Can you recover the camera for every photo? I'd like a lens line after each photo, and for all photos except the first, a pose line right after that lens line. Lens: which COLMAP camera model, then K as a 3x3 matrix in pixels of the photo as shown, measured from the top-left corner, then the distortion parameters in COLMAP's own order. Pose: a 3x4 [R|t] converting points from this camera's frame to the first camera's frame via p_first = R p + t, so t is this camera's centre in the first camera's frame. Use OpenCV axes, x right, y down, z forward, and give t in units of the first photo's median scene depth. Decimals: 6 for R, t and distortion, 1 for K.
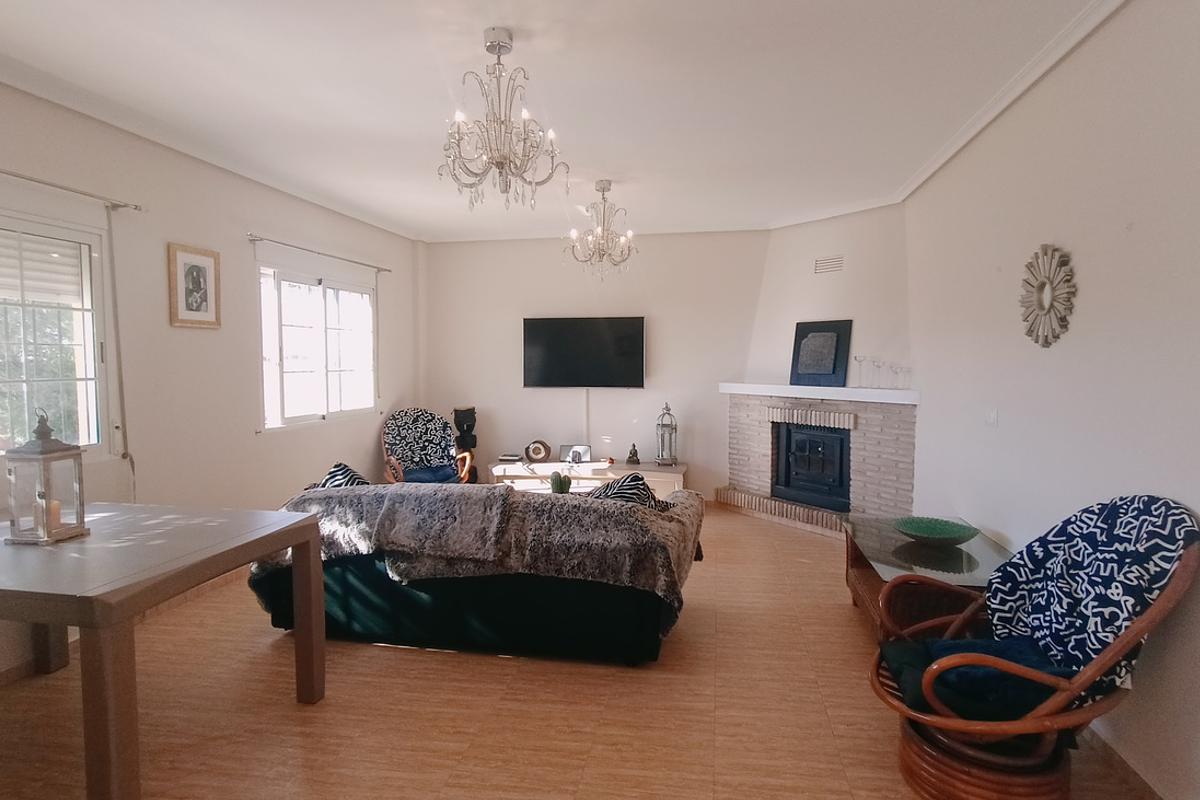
lens RADIAL K [[645.7, 0, 600.0], [0, 645.7, 400.0], [0, 0, 1]] dist [0.001625, 0.001633]
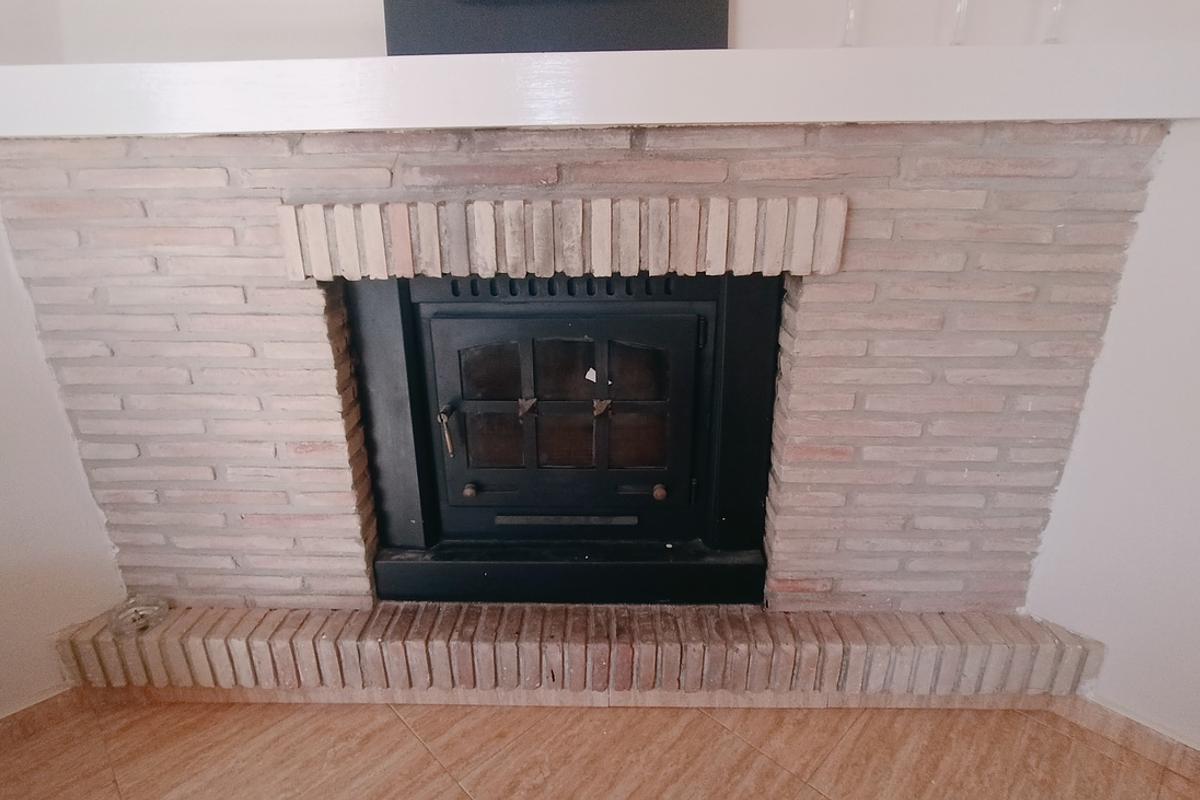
lens RADIAL K [[645.7, 0, 600.0], [0, 645.7, 400.0], [0, 0, 1]] dist [0.001625, 0.001633]
pose [[0.579963, -0.286066, 0.762764, 0.174378], [0.064252, 0.949463, 0.307231, 0.014807], [-0.812105, -0.129173, 0.569034, 0.912379]]
